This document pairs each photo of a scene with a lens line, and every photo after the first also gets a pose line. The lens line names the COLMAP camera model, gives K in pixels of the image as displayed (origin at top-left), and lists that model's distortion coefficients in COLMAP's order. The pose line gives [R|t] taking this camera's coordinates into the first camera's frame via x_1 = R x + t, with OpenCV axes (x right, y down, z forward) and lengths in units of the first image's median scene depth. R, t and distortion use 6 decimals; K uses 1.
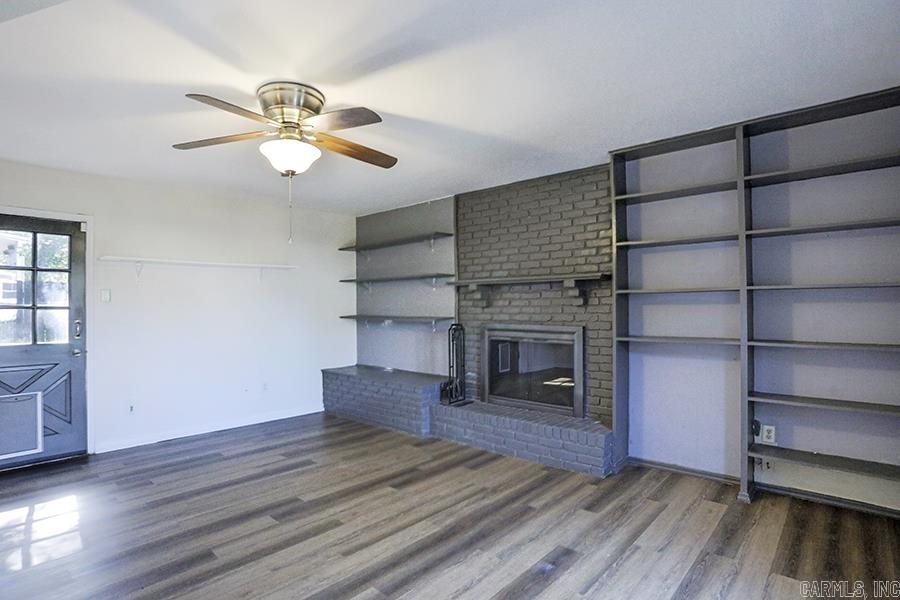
lens RADIAL K [[465.9, 0, 449.2], [0, 465.9, 304.4], [0, 0, 1]] dist [-0.066846, 0.020888]
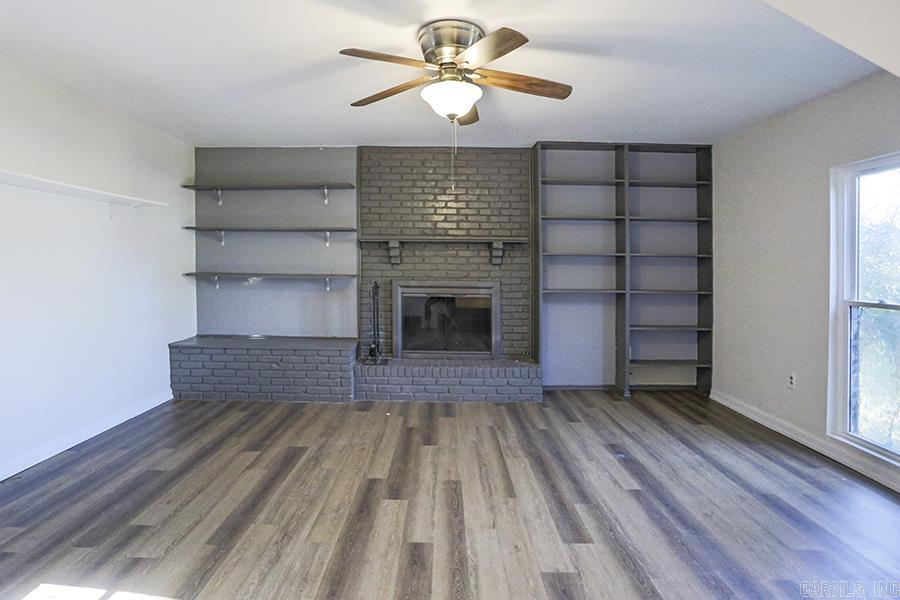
lens RADIAL K [[500.0, 0, 432.7], [0, 500.0, 268.0], [0, 0, 1]] dist [-0.066725, 0.011818]
pose [[0.740000, 0.012066, 0.672499, -0.656596], [-0.015742, 0.999876, -0.000617, 0.015009], [-0.672423, -0.010130, 0.740098, 0.167468]]
